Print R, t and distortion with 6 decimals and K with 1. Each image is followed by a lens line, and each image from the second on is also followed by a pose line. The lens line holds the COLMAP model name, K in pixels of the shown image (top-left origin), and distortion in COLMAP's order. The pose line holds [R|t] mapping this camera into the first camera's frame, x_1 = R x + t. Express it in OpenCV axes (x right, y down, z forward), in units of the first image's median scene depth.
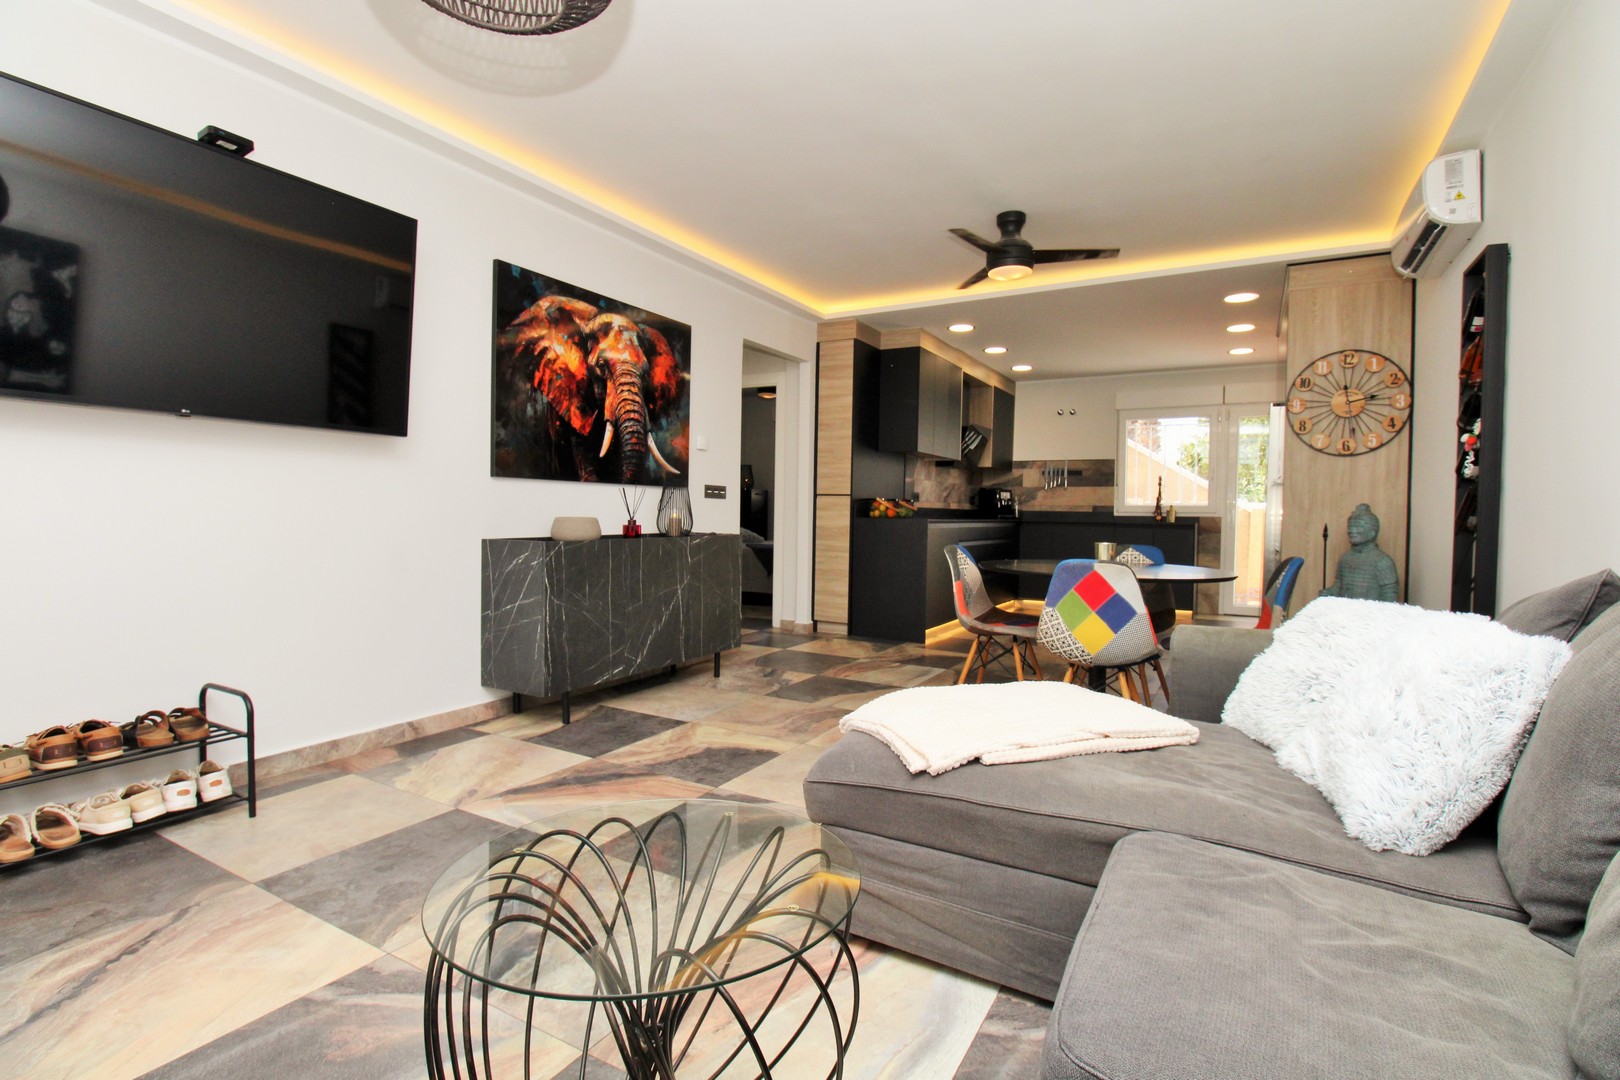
lens RADIAL K [[766.0, 0, 816.5], [0, 766.0, 531.5], [0, 0, 1]] dist [-0.002698, -0.000603]
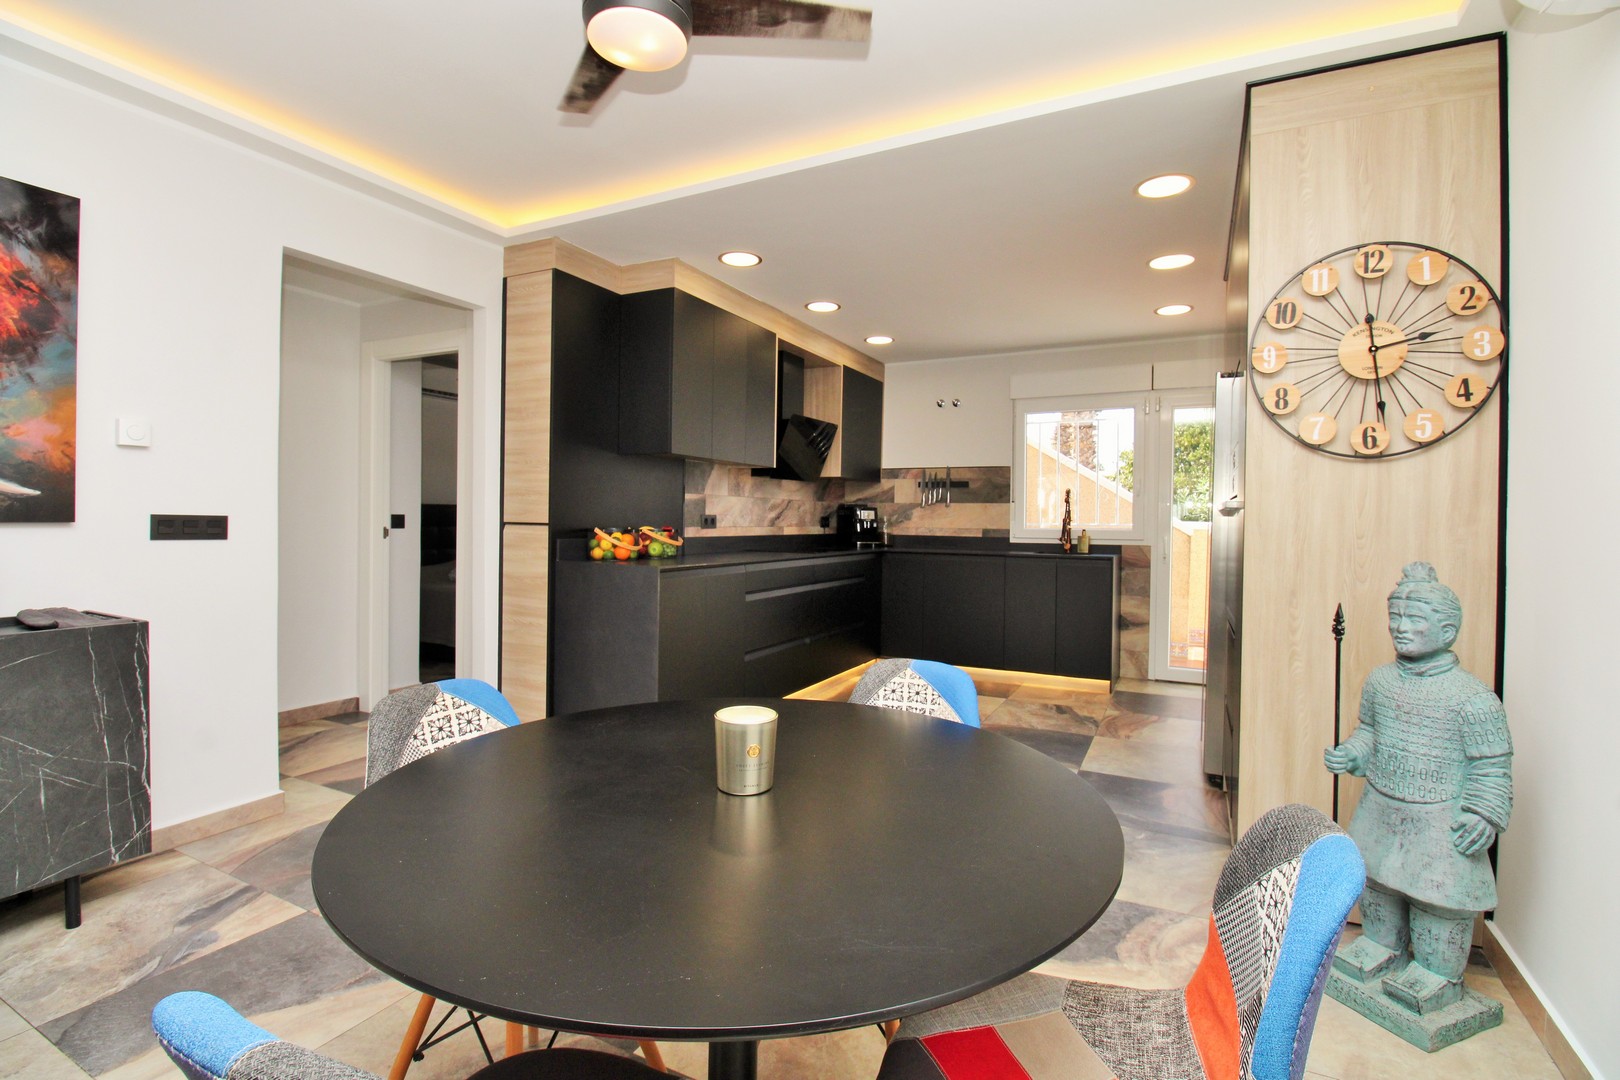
lens RADIAL K [[746.7, 0, 818.3], [0, 746.7, 528.4], [0, 0, 1]] dist [-0.005561, -0.000957]
pose [[0.998832, -0.003695, 0.048179, 0.321443], [0.004248, 0.999926, -0.011368, -0.050942], [-0.048134, 0.011560, 0.998774, 0.550546]]
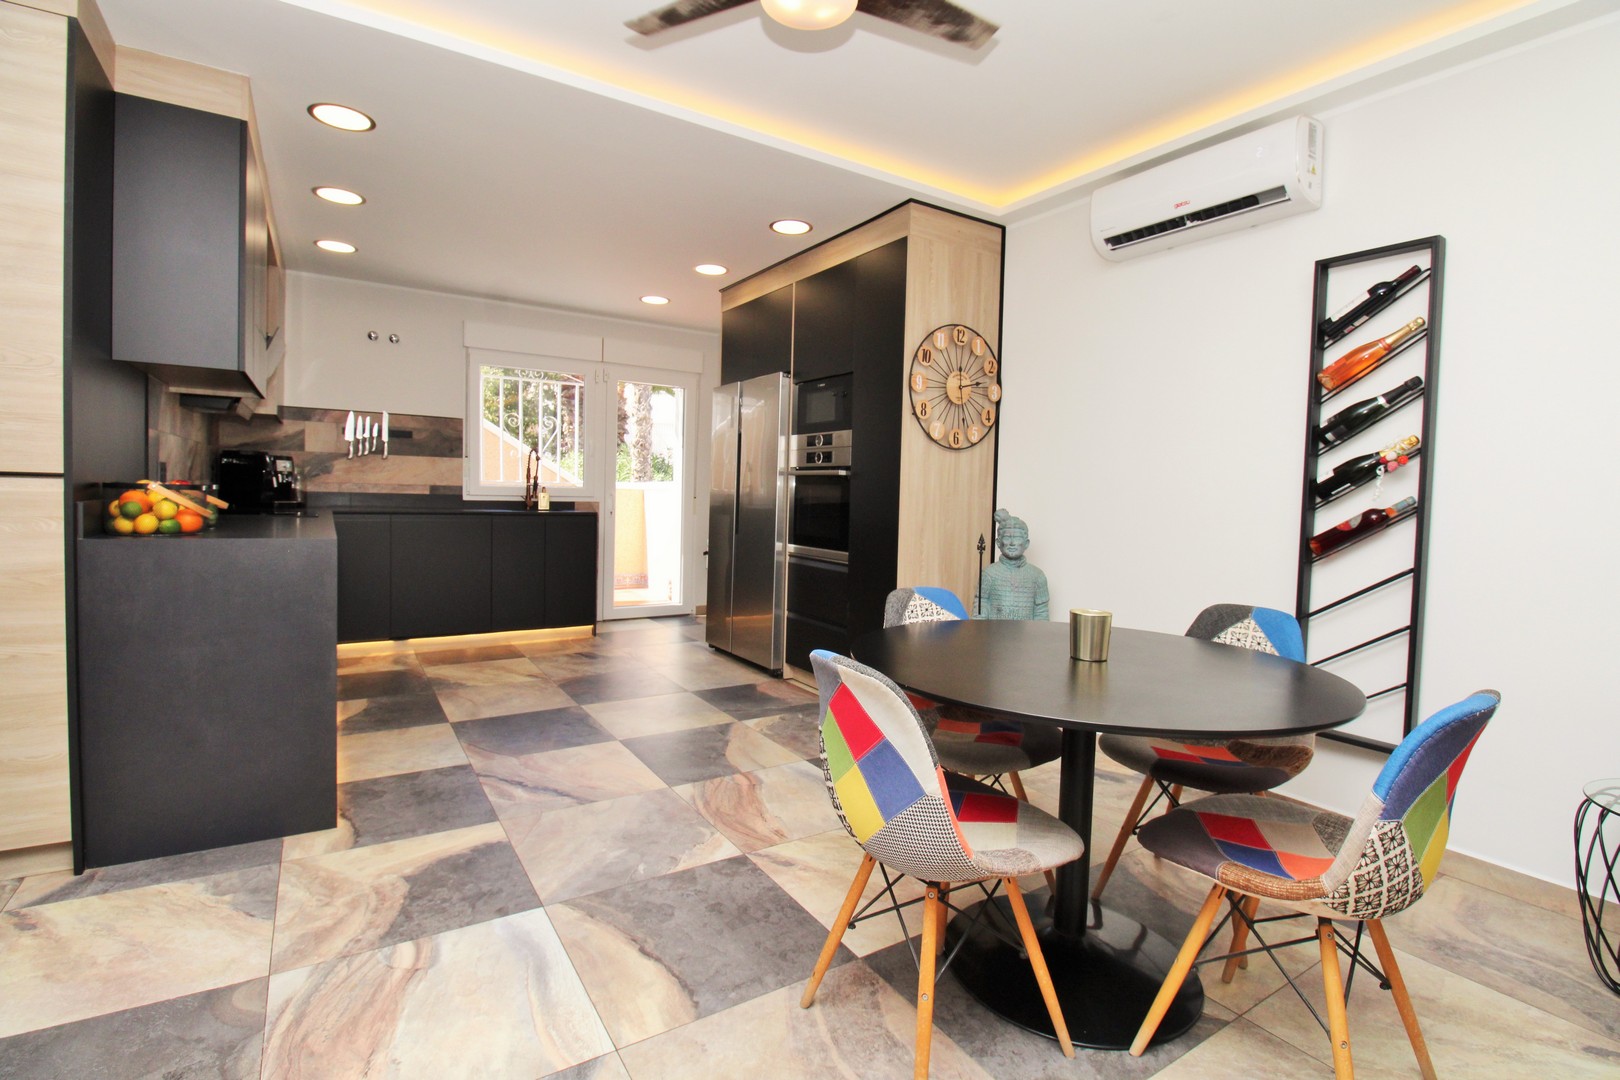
lens RADIAL K [[755.6, 0, 809.9], [0, 755.6, 527.8], [0, 0, 1]] dist [-0.000435, -0.012340]
pose [[0.466510, -0.045872, 0.883325, -0.134796], [0.002005, 0.998707, 0.050805, -0.056191], [-0.884513, -0.021930, 0.465999, 0.763353]]
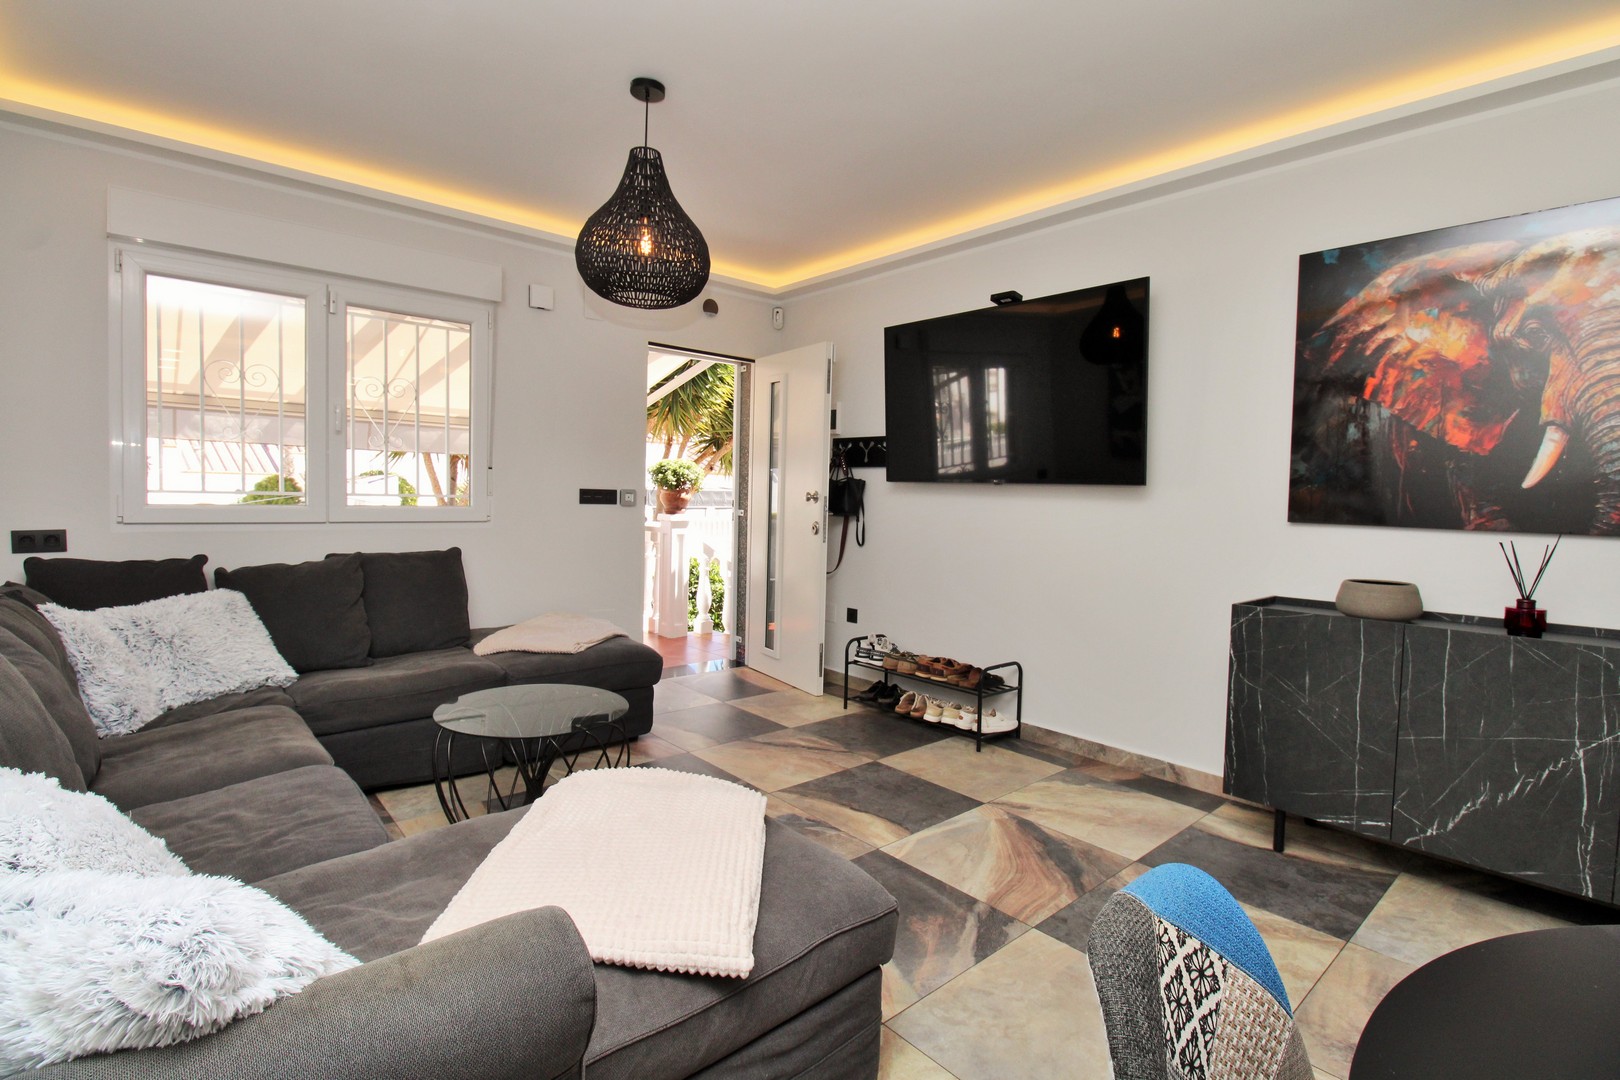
lens RADIAL K [[760.3, 0, 815.2], [0, 760.3, 533.3], [0, 0, 1]] dist [0.000600, -0.013465]
pose [[-0.330615, 0.026789, -0.943385, 0.423781], [-0.052759, 0.997509, 0.046816, -0.058291], [0.942290, 0.065250, -0.328379, 0.650068]]
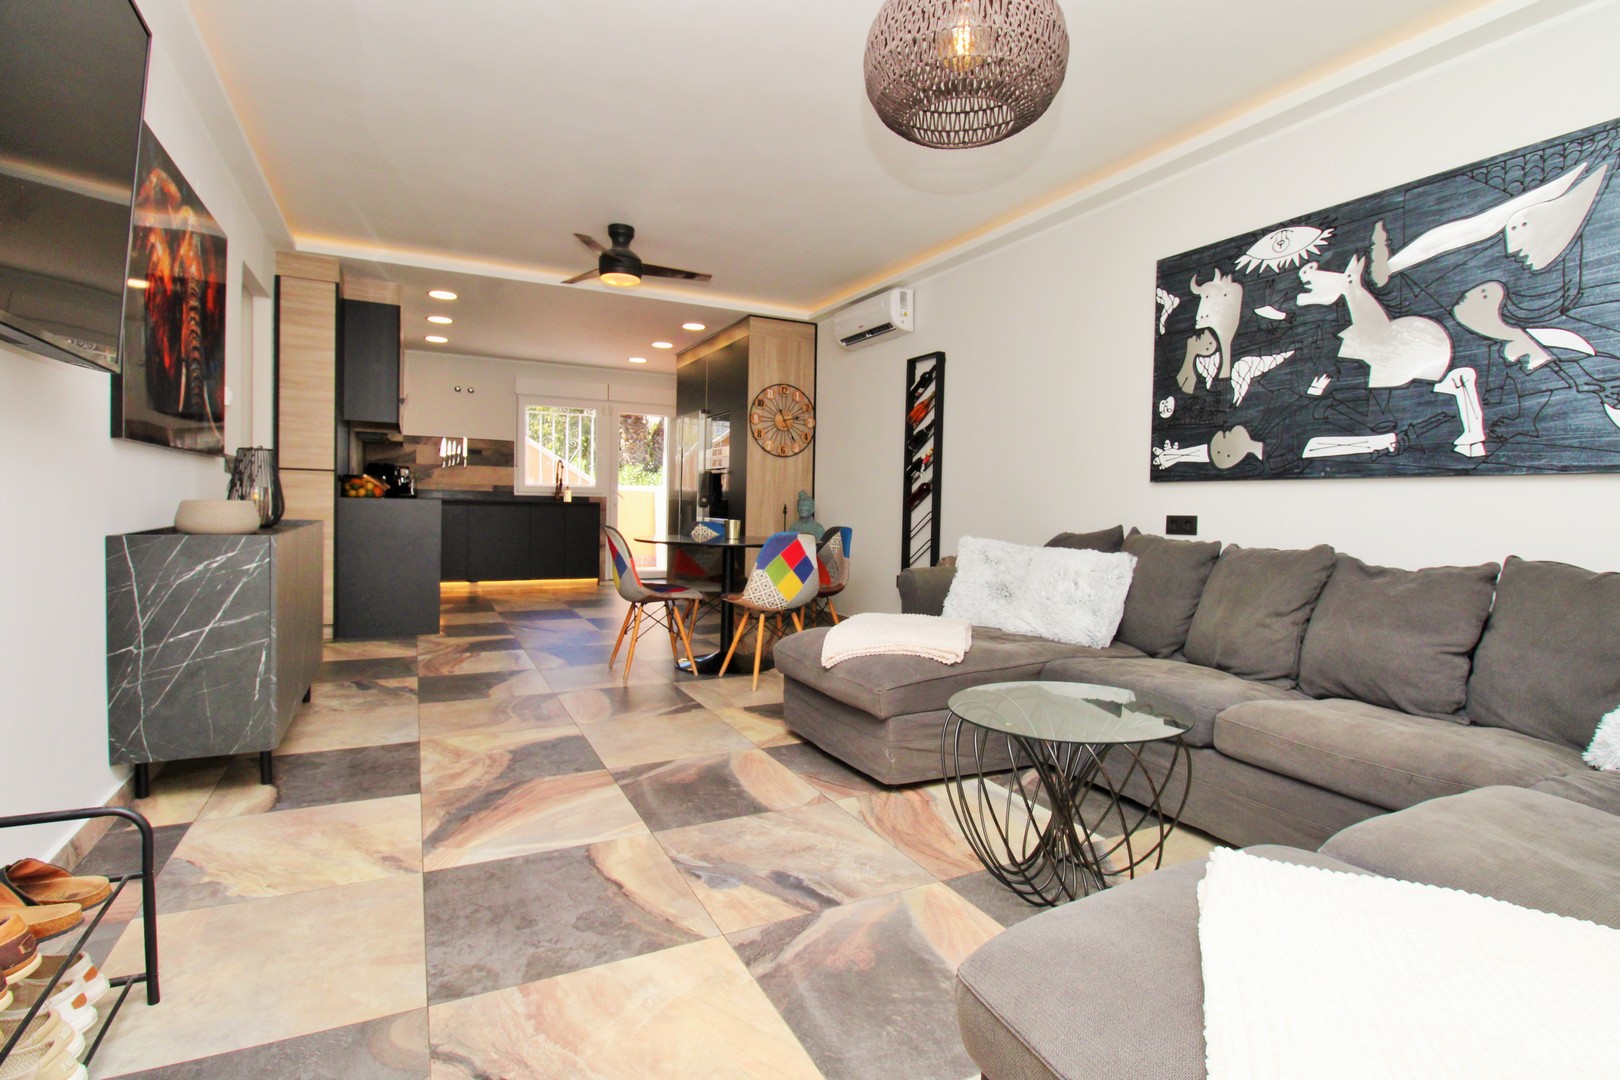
lens RADIAL K [[784.5, 0, 815.5], [0, 784.5, 529.7], [0, 0, 1]] dist [0.003354, -0.013674]
pose [[0.550025, -0.032208, 0.834527, -0.533715], [0.008758, 0.999424, 0.032799, -0.009126], [-0.835102, -0.010732, 0.549990, 0.127463]]
